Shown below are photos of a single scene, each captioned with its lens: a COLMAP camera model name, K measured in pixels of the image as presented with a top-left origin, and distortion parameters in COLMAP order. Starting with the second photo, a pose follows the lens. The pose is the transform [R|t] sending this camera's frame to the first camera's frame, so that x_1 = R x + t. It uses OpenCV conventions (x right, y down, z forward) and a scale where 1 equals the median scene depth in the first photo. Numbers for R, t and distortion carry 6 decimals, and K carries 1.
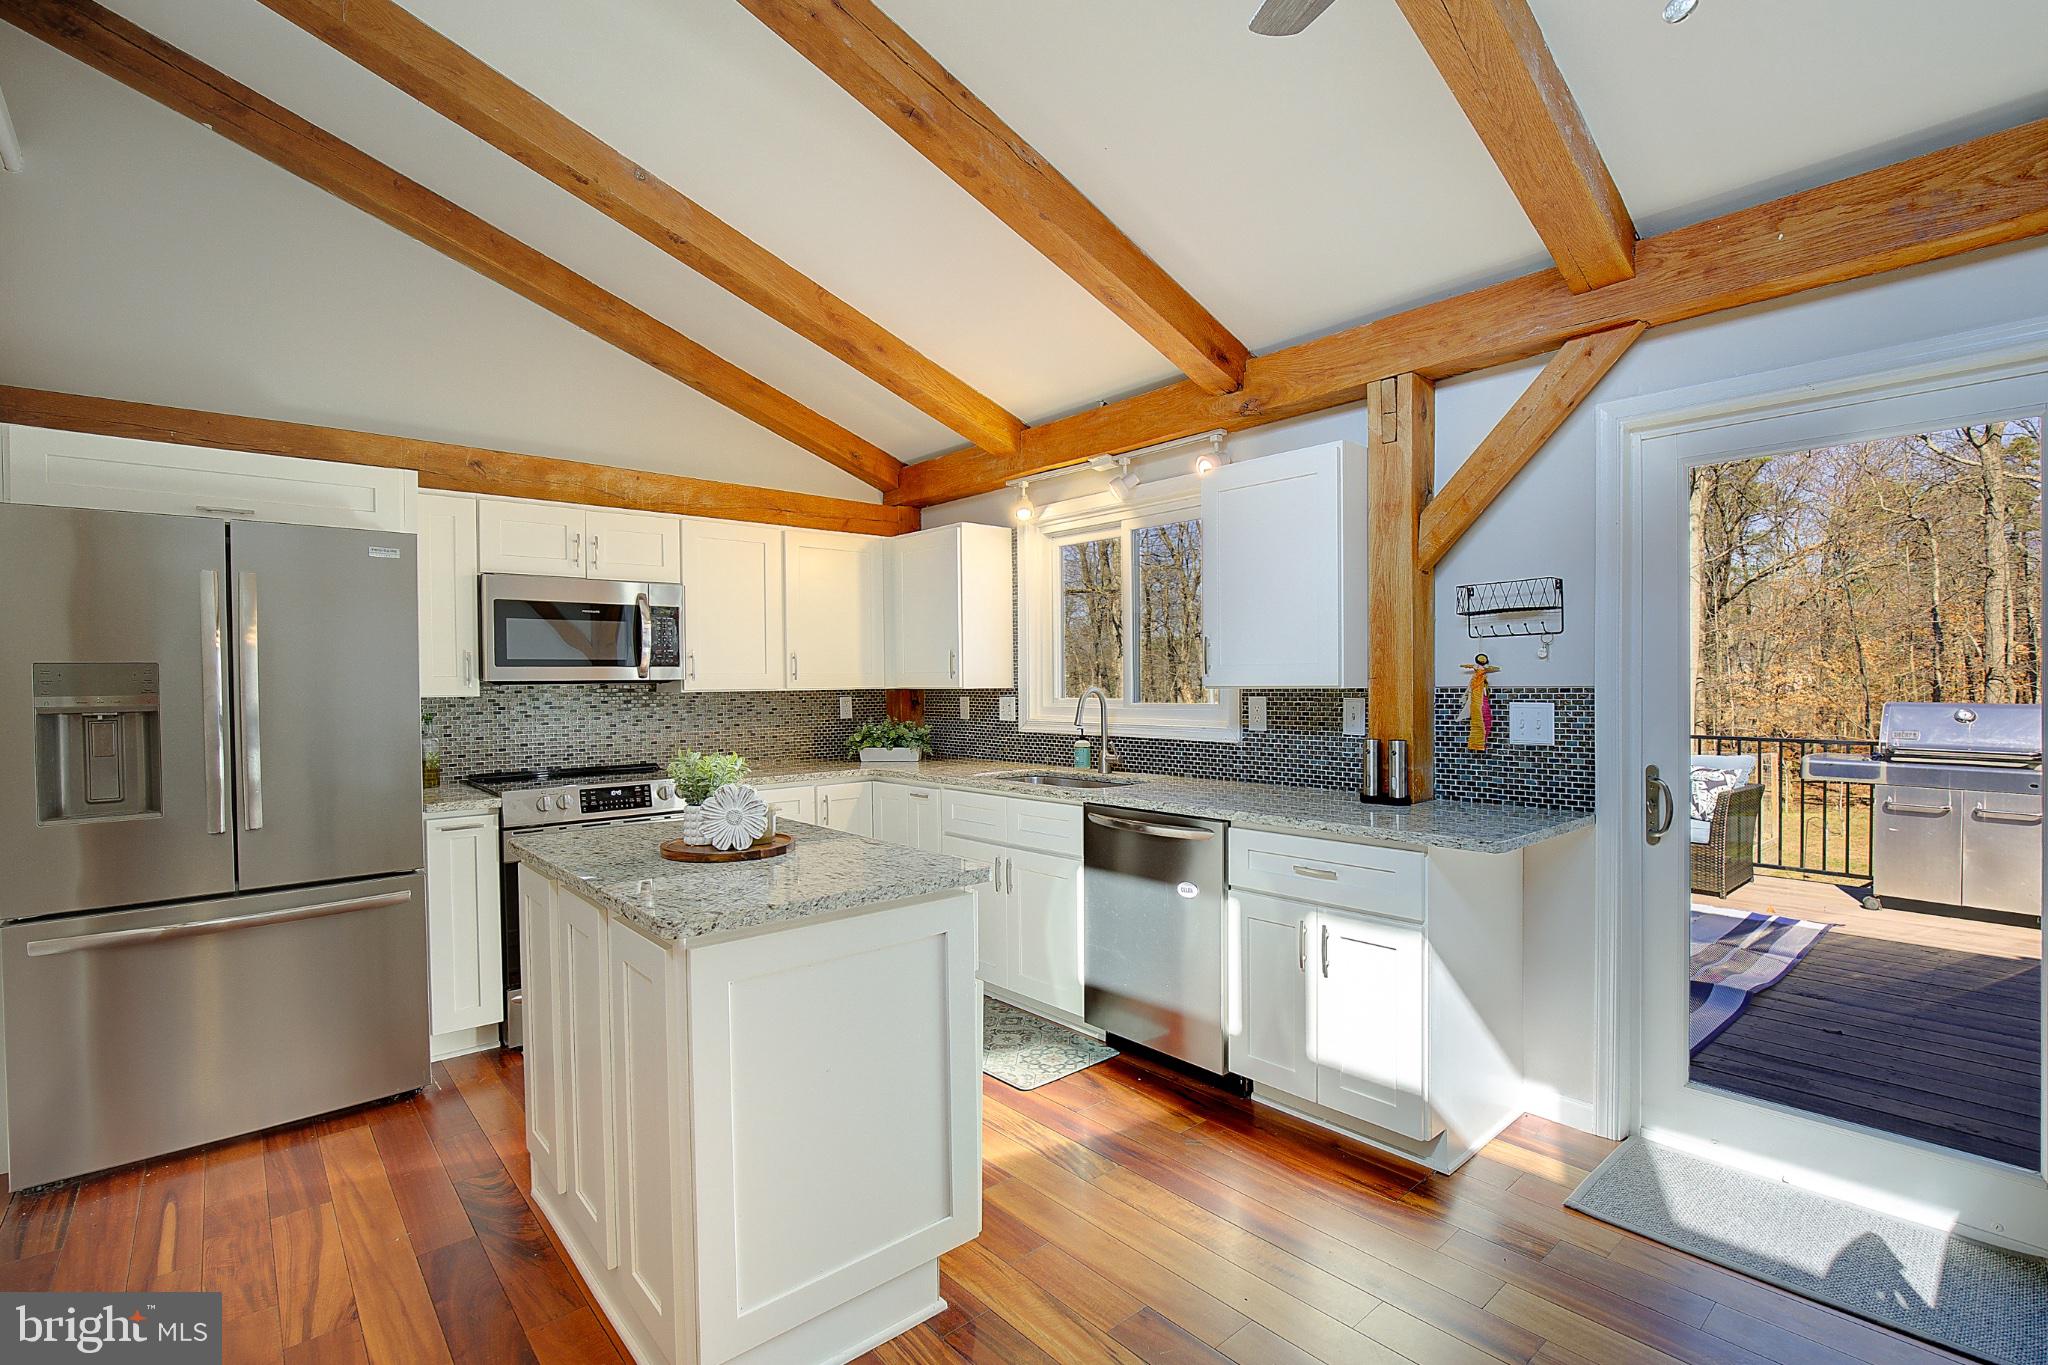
lens RADIAL K [[940.2, 0, 1037.2], [0, 940.2, 692.7], [0, 0, 1]] dist [-0.029867, 0.006572]
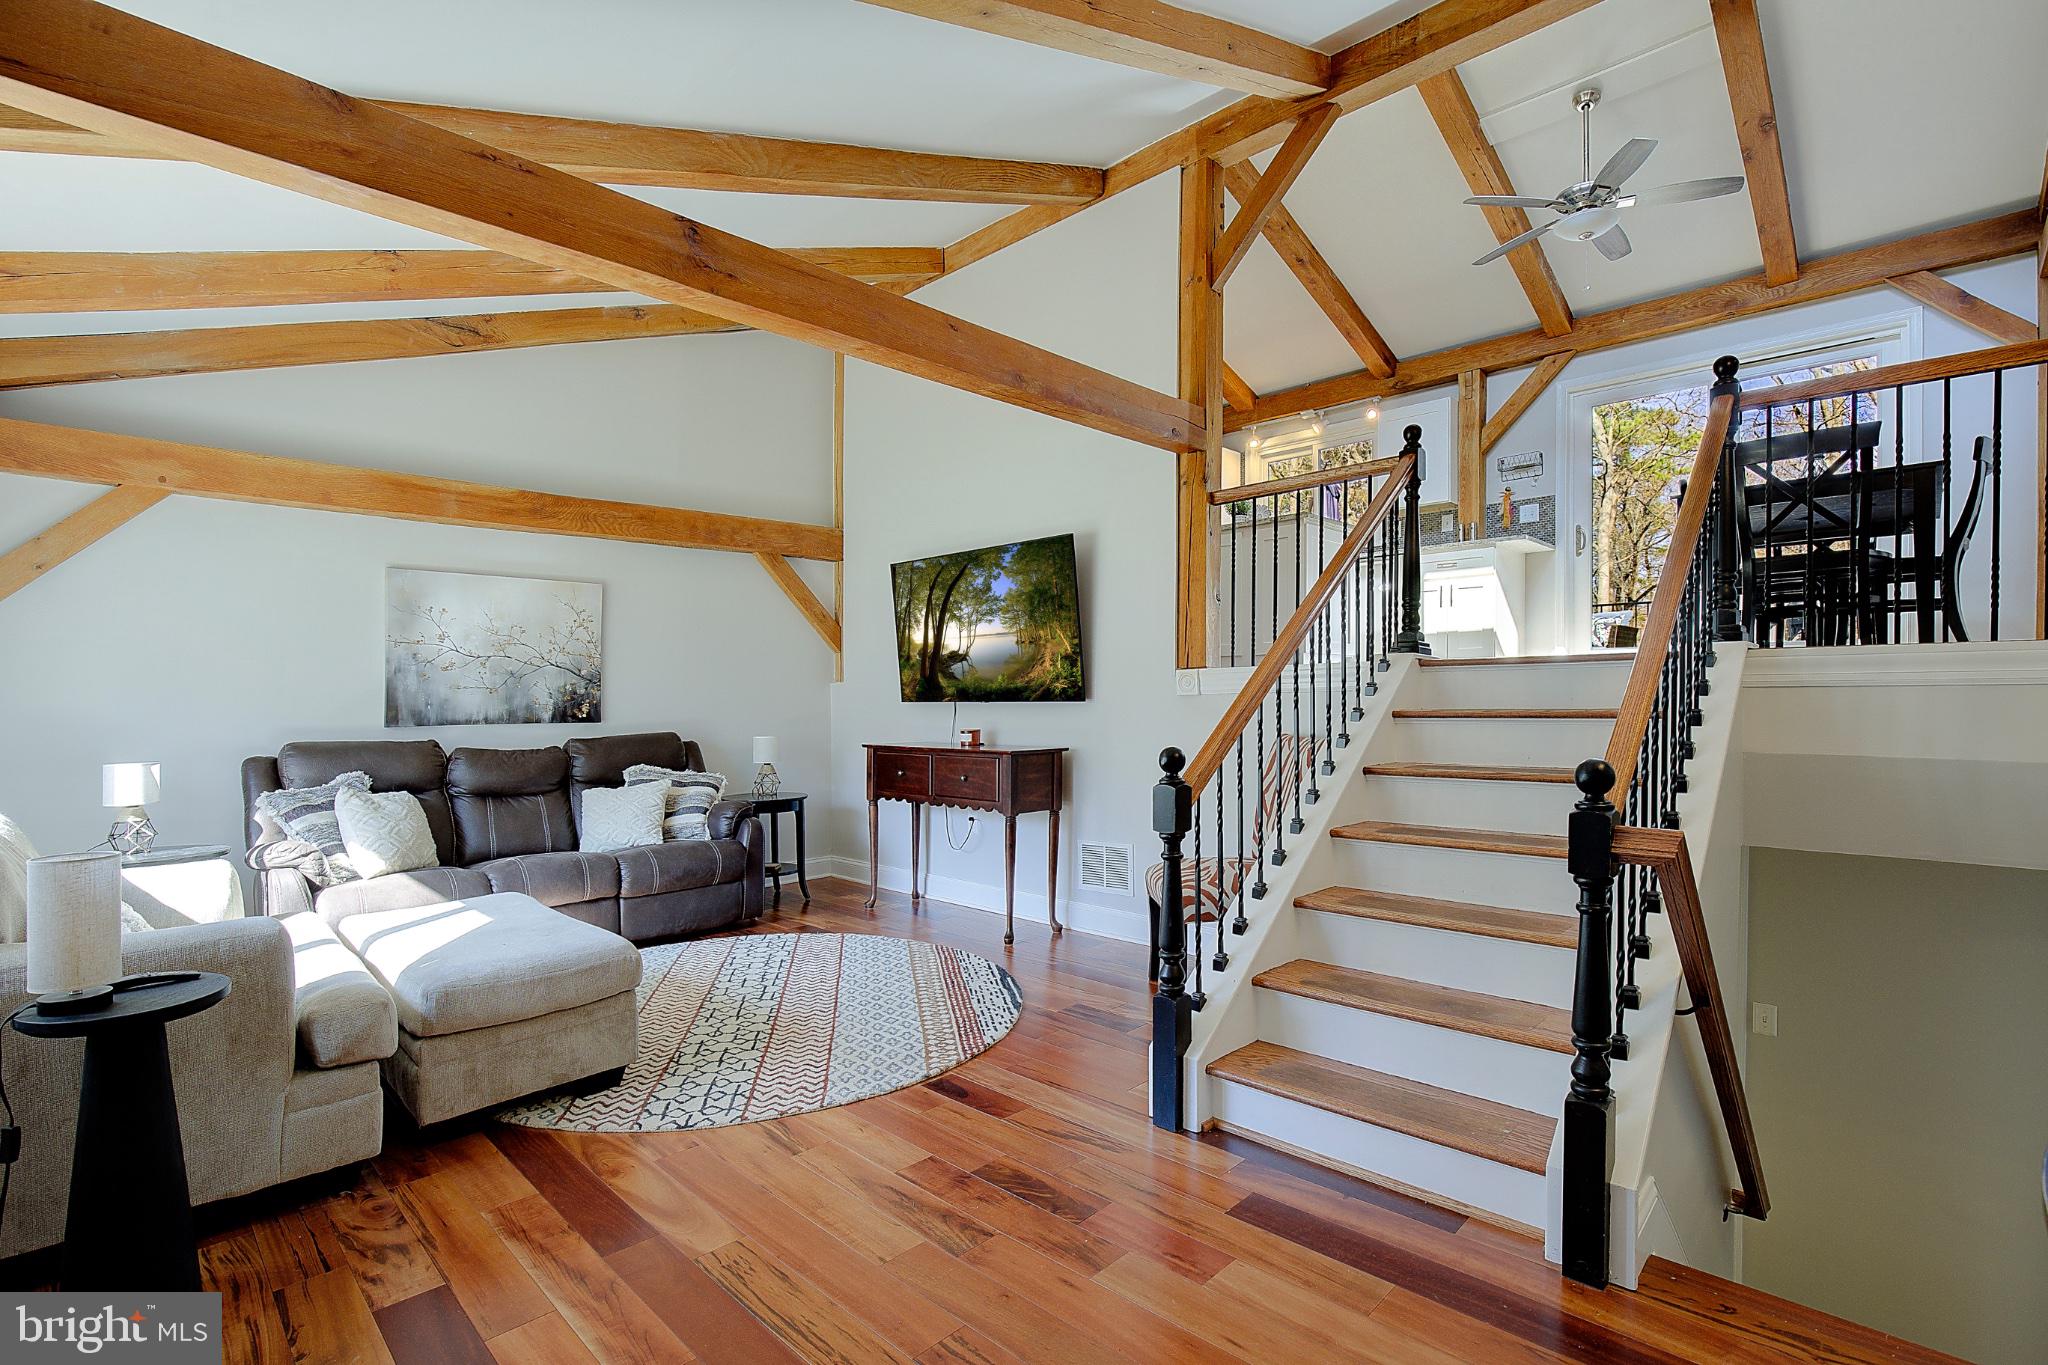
lens RADIAL K [[940.2, 0, 1028.1], [0, 940.2, 699.9], [0, 0, 1]] dist [-0.029867, 0.006572]
pose [[0.998183, 0.006958, 0.059853, -0.727354], [-0.006229, 0.999904, -0.012359, 0.442413], [-0.059933, 0.011964, 0.998131, -1.061491]]
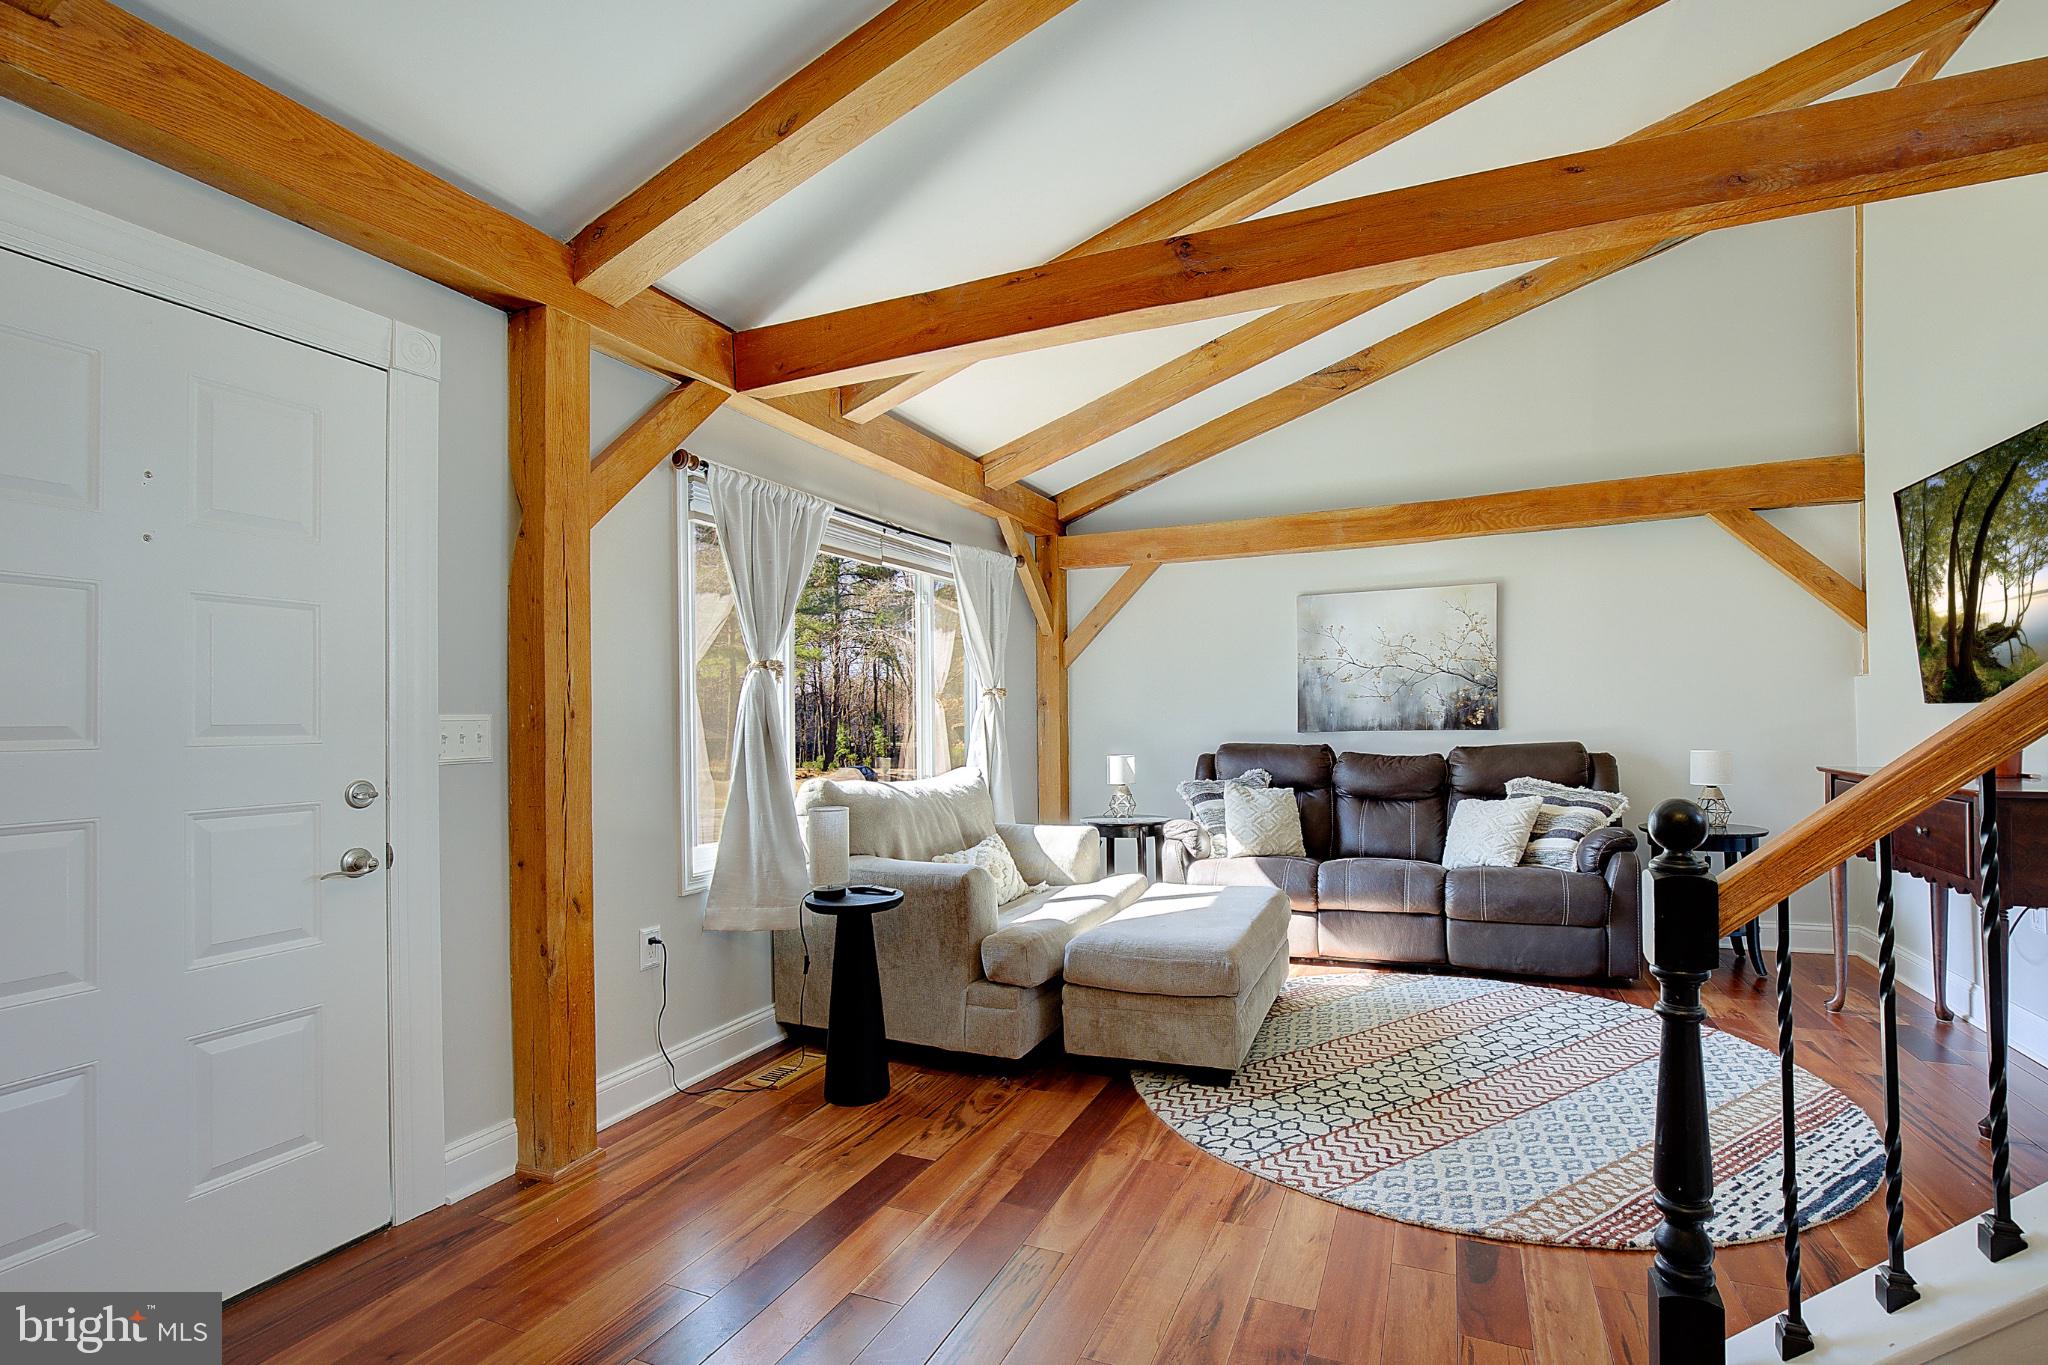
lens RADIAL K [[940.2, 0, 1059.1], [0, 940.2, 687.1], [0, 0, 1]] dist [-0.029867, 0.006572]
pose [[0.433729, -0.017371, -0.900876, -0.325972], [-0.002362, 0.999789, -0.020415, 0.428955], [0.901040, 0.010982, 0.433597, -0.718280]]
